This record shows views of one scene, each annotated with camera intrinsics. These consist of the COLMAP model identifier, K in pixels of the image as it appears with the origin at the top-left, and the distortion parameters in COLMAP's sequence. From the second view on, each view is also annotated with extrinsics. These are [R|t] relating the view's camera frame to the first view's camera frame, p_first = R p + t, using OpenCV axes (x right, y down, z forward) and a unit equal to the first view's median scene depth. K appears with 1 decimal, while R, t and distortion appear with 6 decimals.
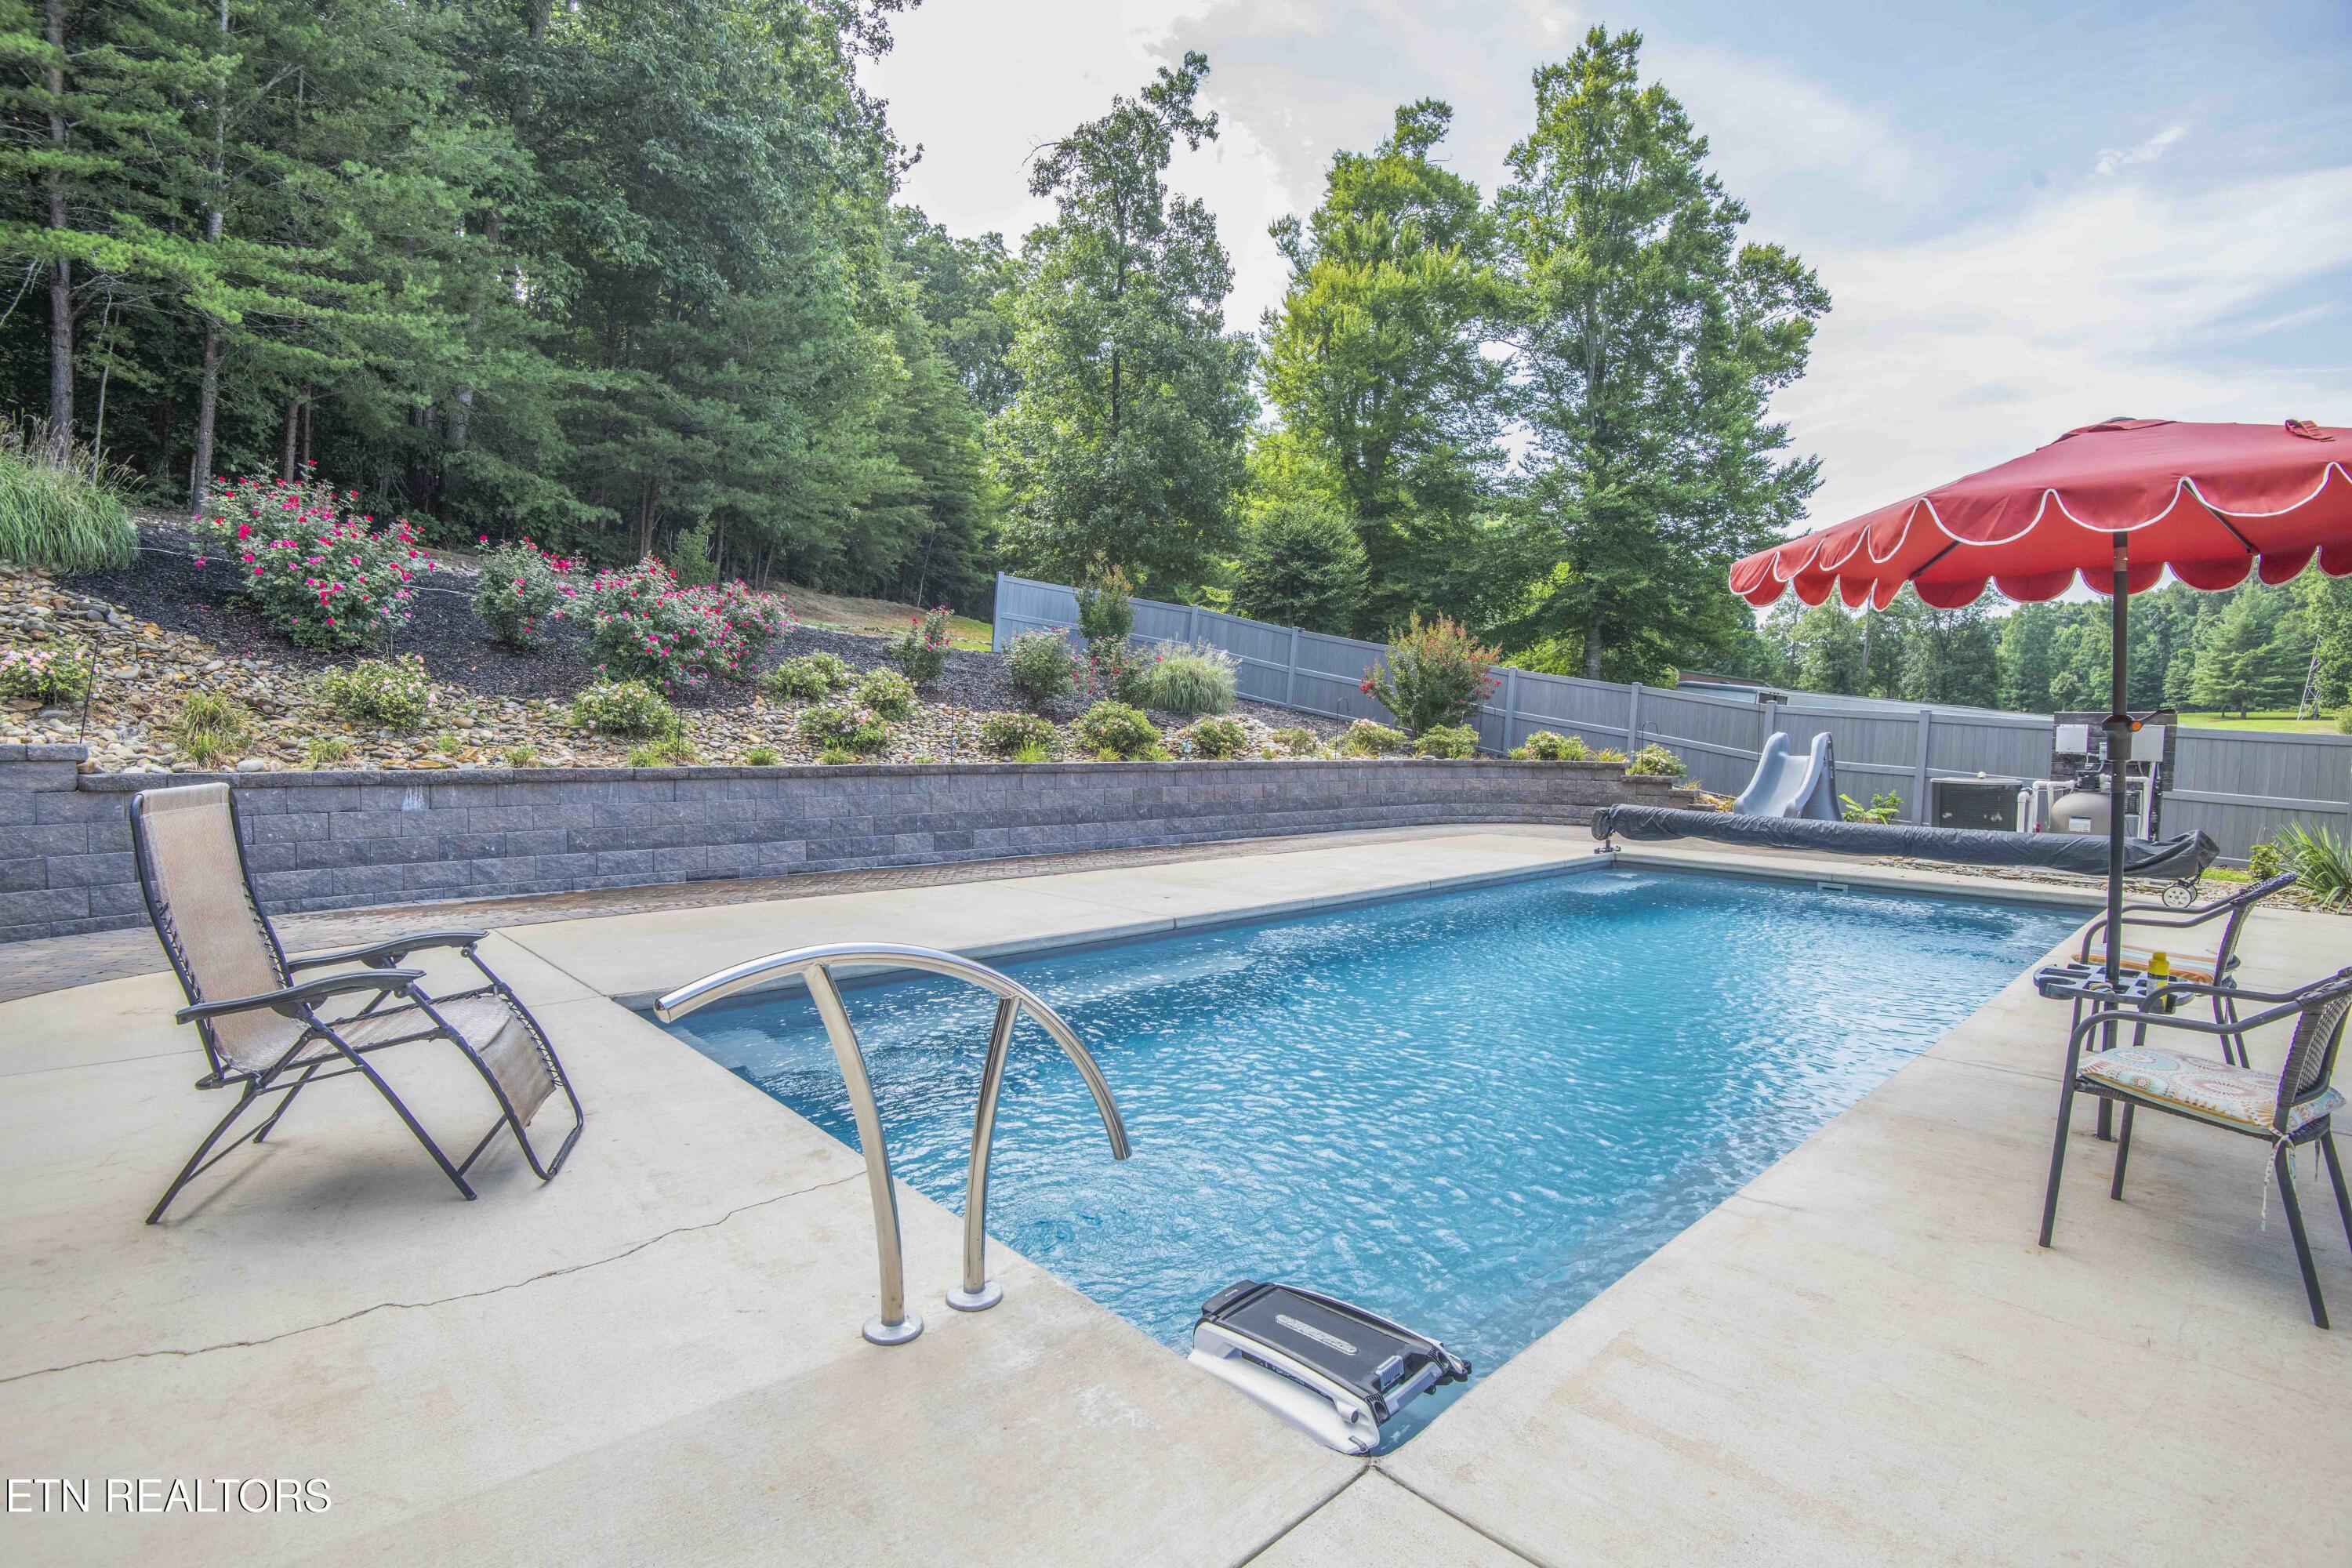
lens RADIAL K [[1090.3, 0, 1184.8], [0, 1090.3, 779.0], [0, 0, 1]] dist [-0.017841, -0.014277]
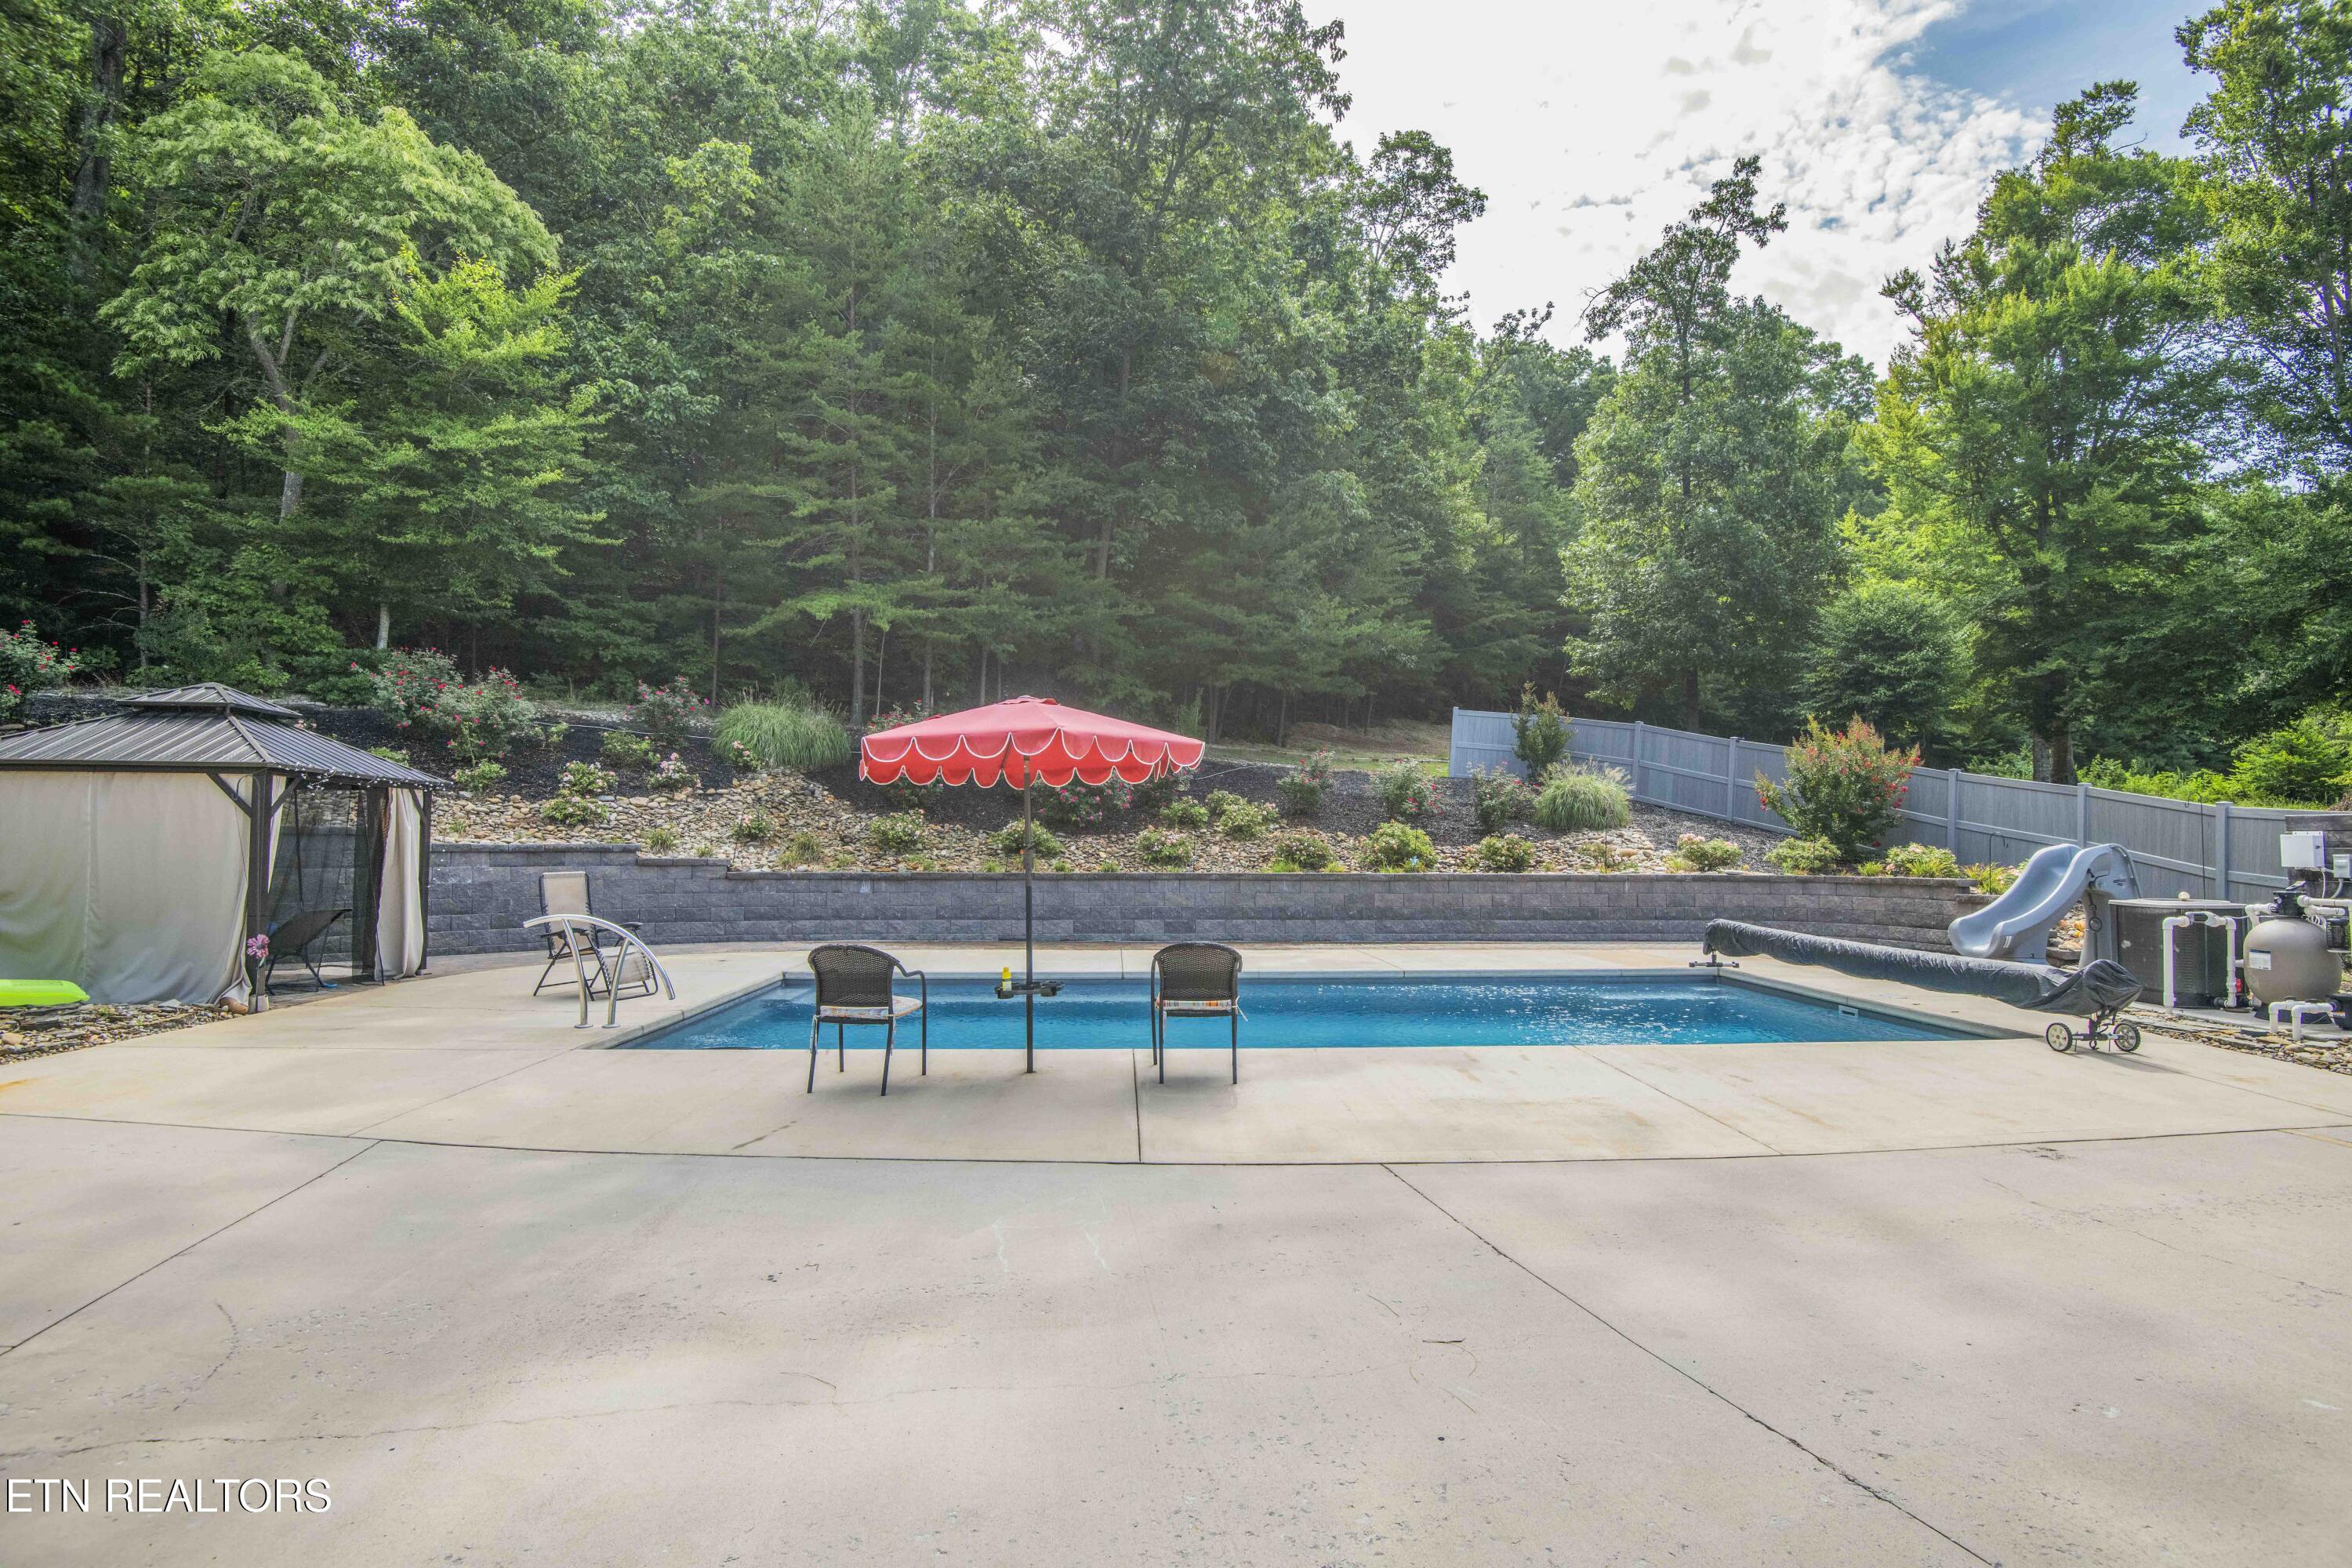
lens RADIAL K [[1090.3, 0, 1196.6], [0, 1090.3, 776.8], [0, 0, 1]] dist [-0.017841, -0.014277]
pose [[0.772393, -0.046244, -0.633460, 0.210325], [-0.020355, 0.995031, -0.097458, -0.000004], [0.634819, 0.088170, 0.767614, -0.027777]]
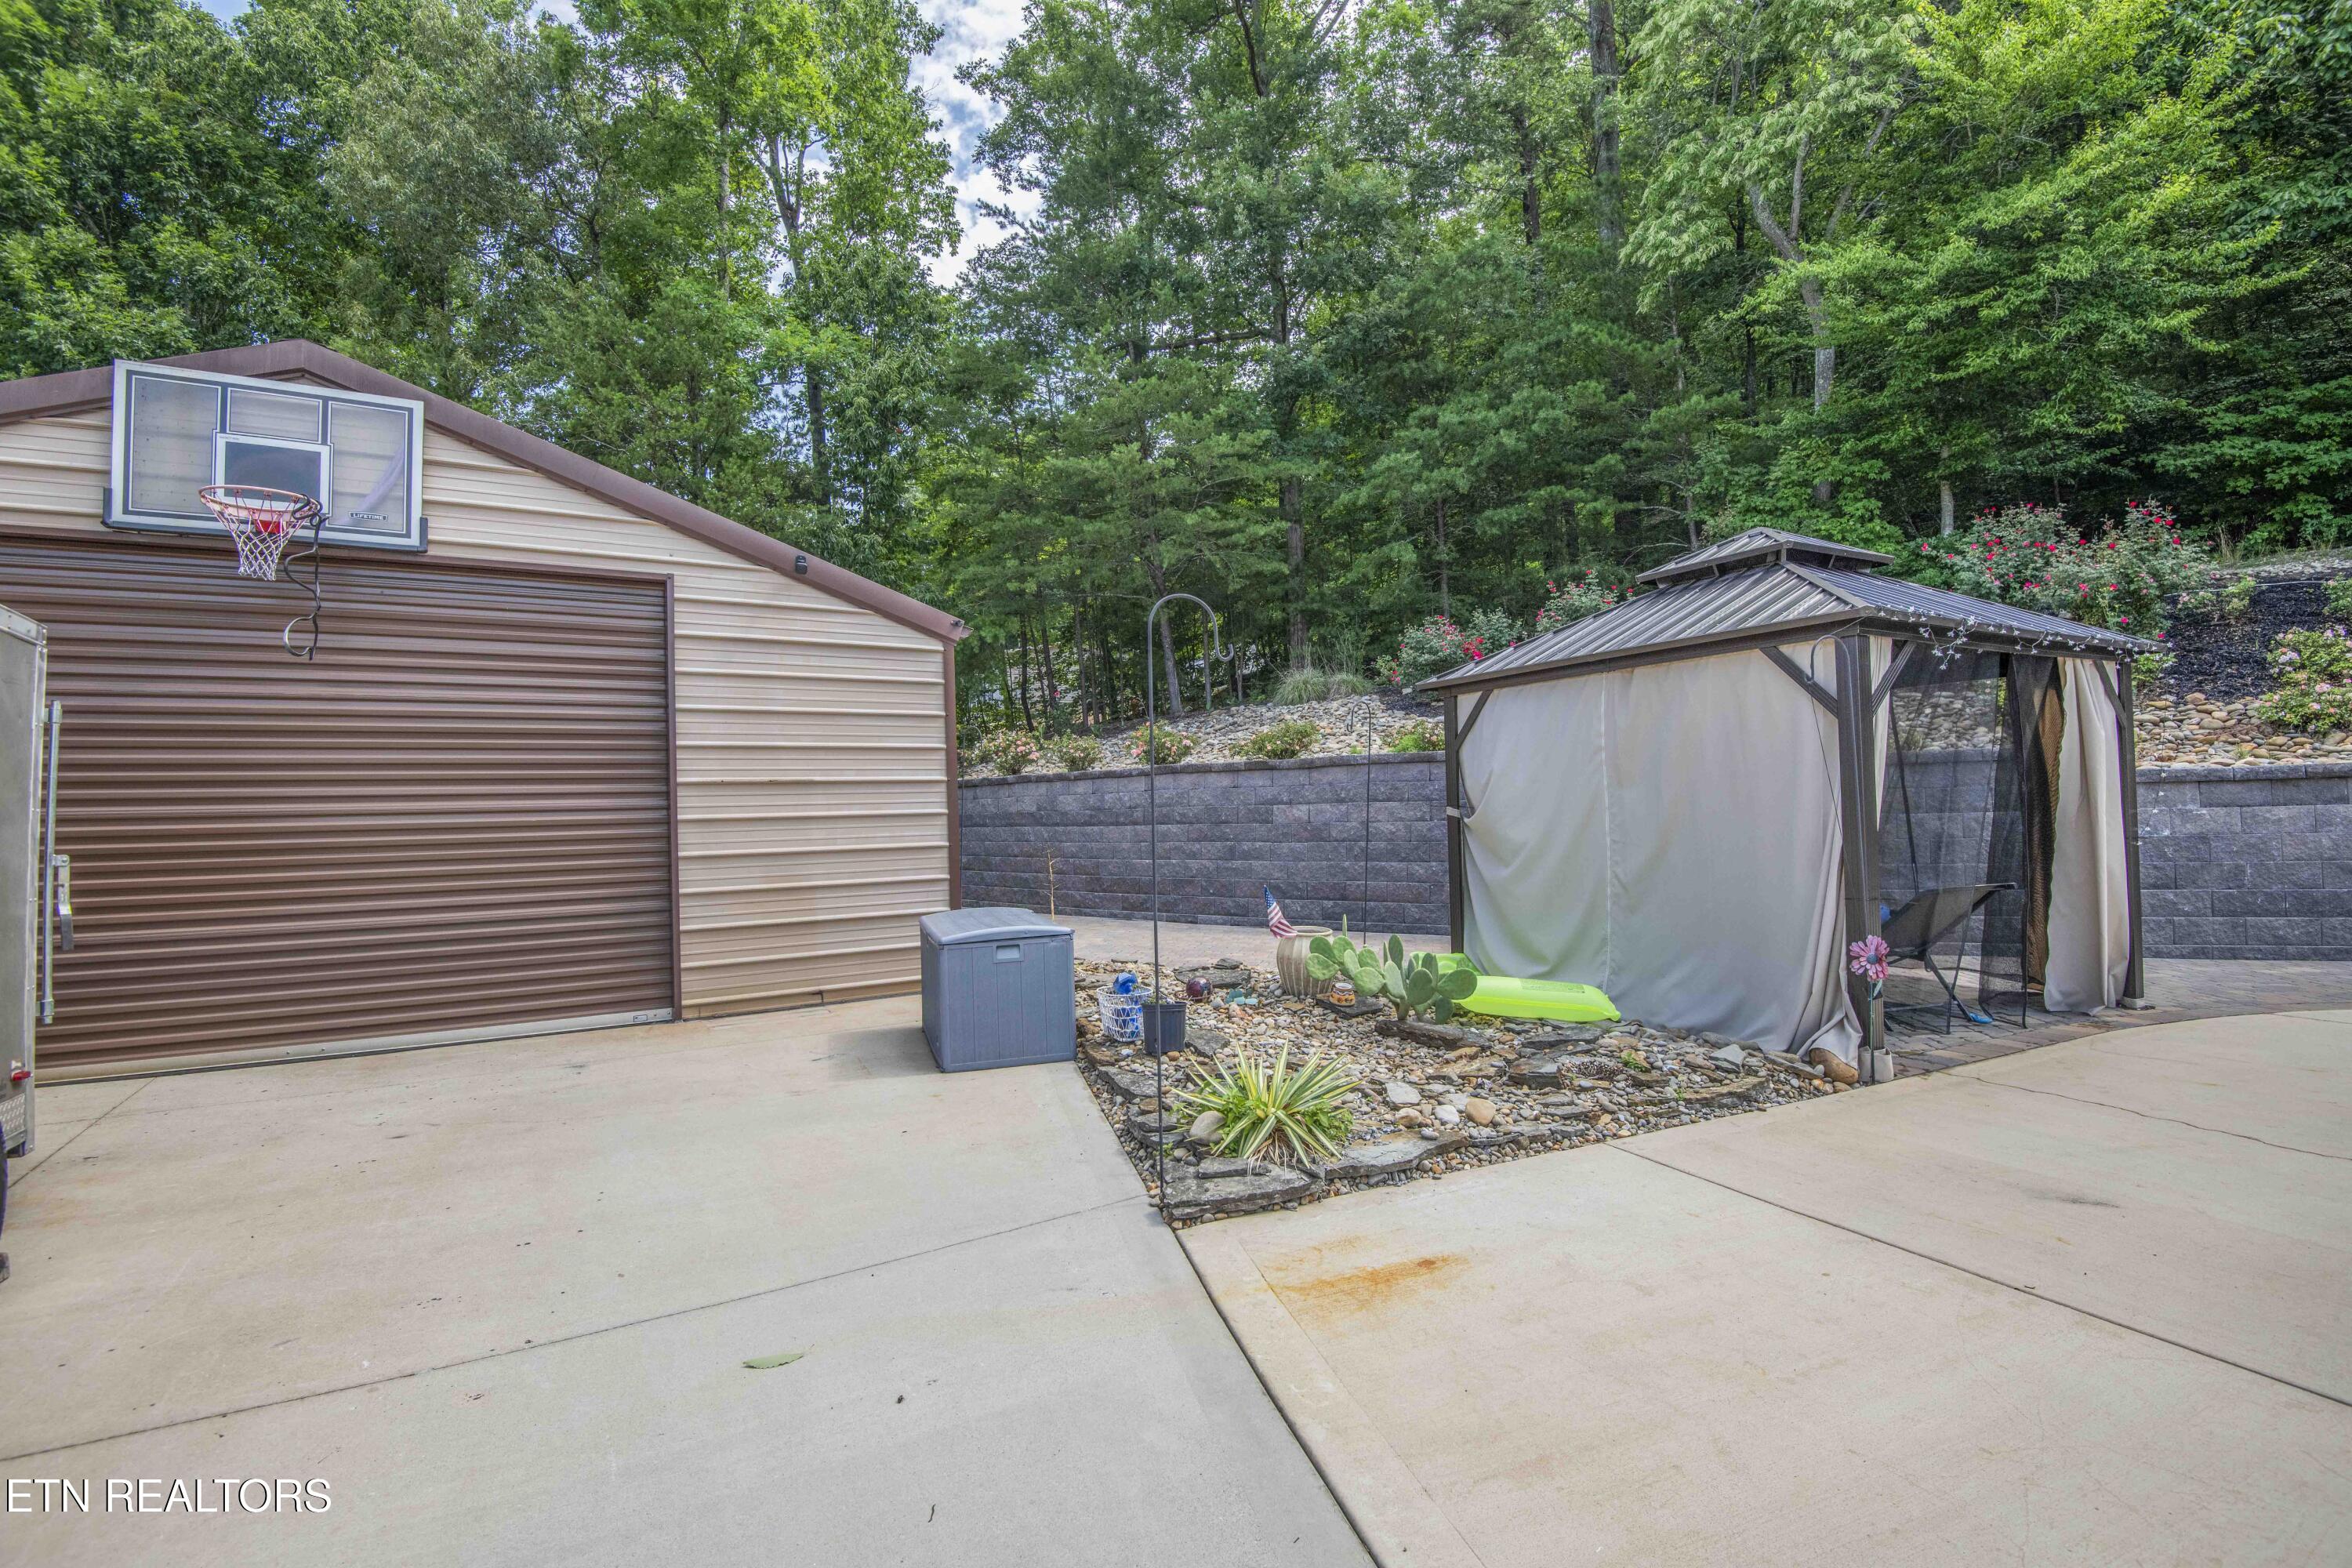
lens RADIAL K [[1090.3, 0, 1178.0], [0, 1090.3, 784.0], [0, 0, 1]] dist [-0.017841, -0.014277]
pose [[-0.364950, -0.021541, -0.930778, 0.052746], [-0.015880, 0.999731, -0.016910, 0.001628], [0.930892, 0.008610, -0.365194, -0.005768]]
